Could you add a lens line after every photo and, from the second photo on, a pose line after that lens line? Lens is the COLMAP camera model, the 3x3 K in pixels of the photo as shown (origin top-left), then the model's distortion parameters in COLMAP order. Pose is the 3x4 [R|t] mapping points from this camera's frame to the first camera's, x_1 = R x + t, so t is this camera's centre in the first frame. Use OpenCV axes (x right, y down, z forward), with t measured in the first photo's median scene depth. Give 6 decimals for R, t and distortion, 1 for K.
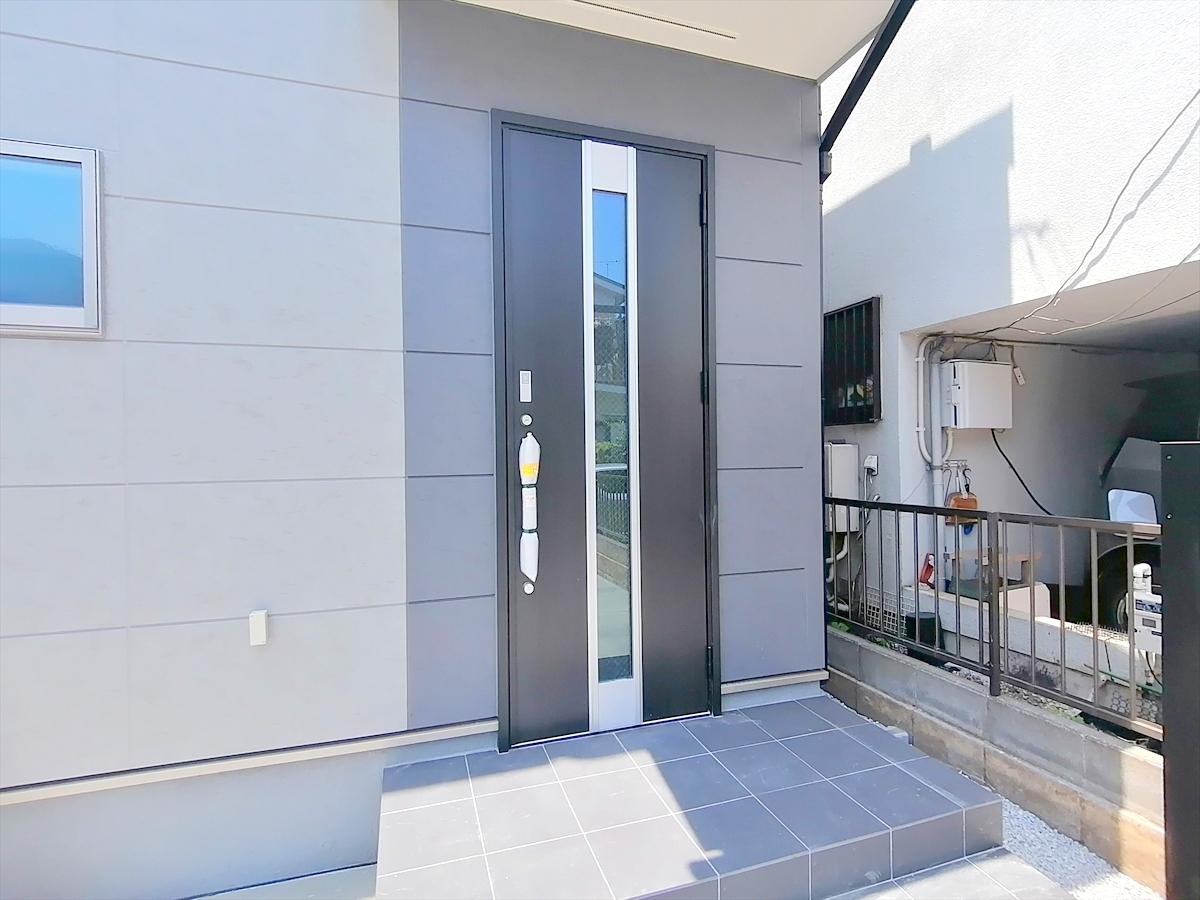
lens RADIAL K [[612.1, 0, 603.1], [0, 612.1, 448.4], [0, 0, 1]] dist [-0.001681, -0.000687]
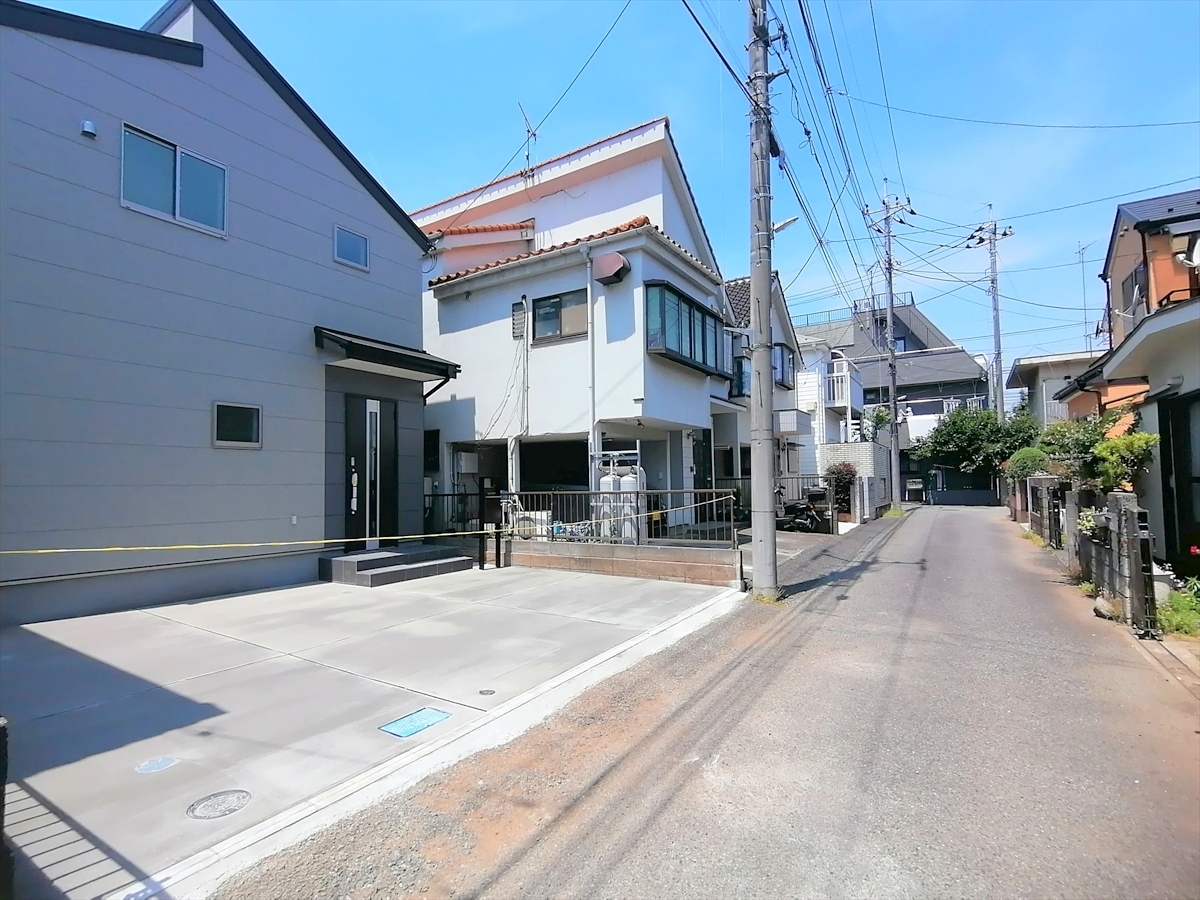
lens RADIAL K [[574.0, 0, 634.8], [0, 574.0, 455.4], [0, 0, 1]] dist [-0.037543, -0.000240]
pose [[0.733317, 0.029386, 0.679252, -1.161209], [0.009287, 0.998539, -0.053225, 0.065199], [-0.679823, 0.045340, 0.731973, -2.646664]]
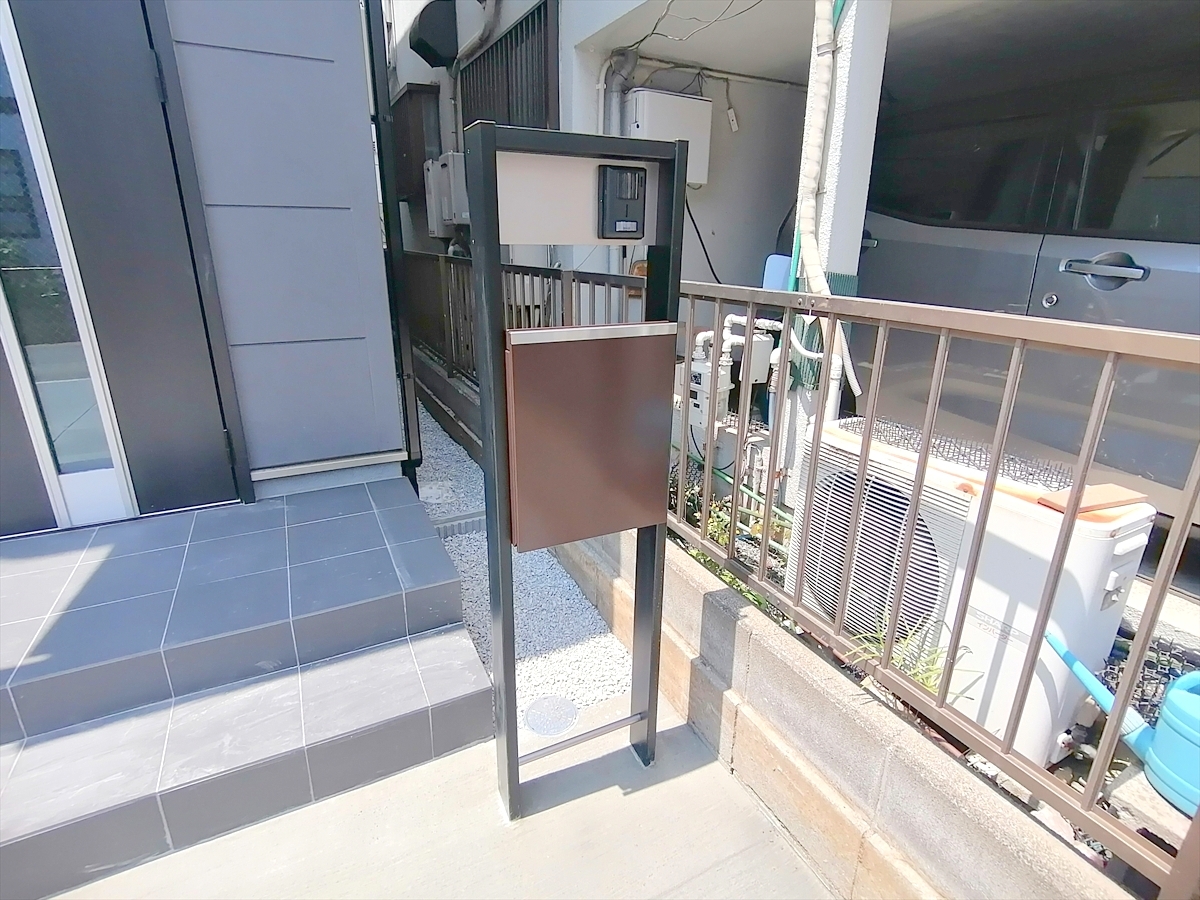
lens RADIAL K [[612.1, 0, 603.1], [0, 612.1, 448.4], [0, 0, 1]] dist [-0.001681, -0.000687]
pose [[0.988921, -0.028852, 0.145611, 0.558060], [-0.019945, 0.946209, 0.322940, 0.065622], [-0.147096, -0.322267, 0.935151, 0.125143]]
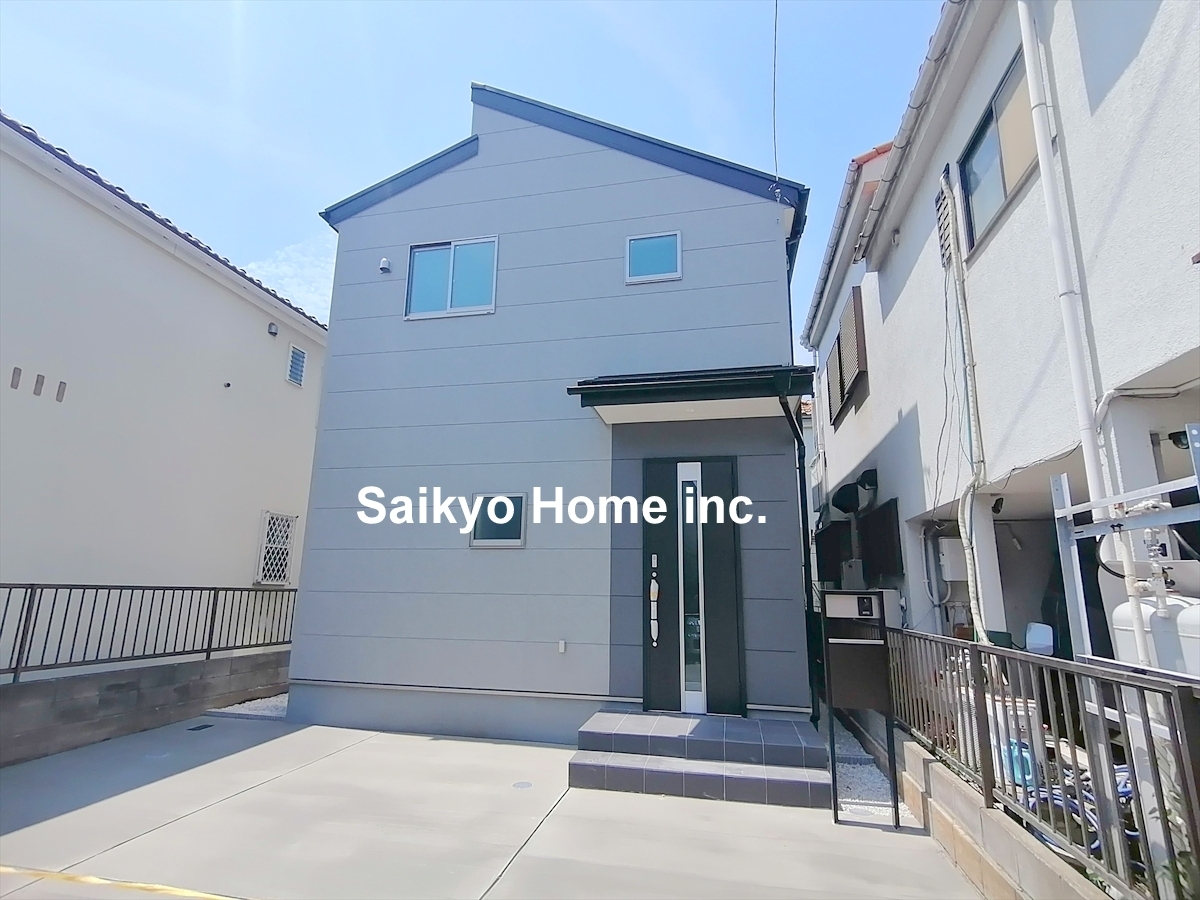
lens RADIAL K [[610.0, 0, 592.8], [0, 610.0, 453.3], [0, 0, 1]] dist [0.012926, -0.001872]
pose [[0.854238, -0.090059, -0.512023, 0.893096], [-0.024464, 0.976827, -0.212628, 0.005710], [0.519307, 0.194161, 0.832239, -1.197668]]
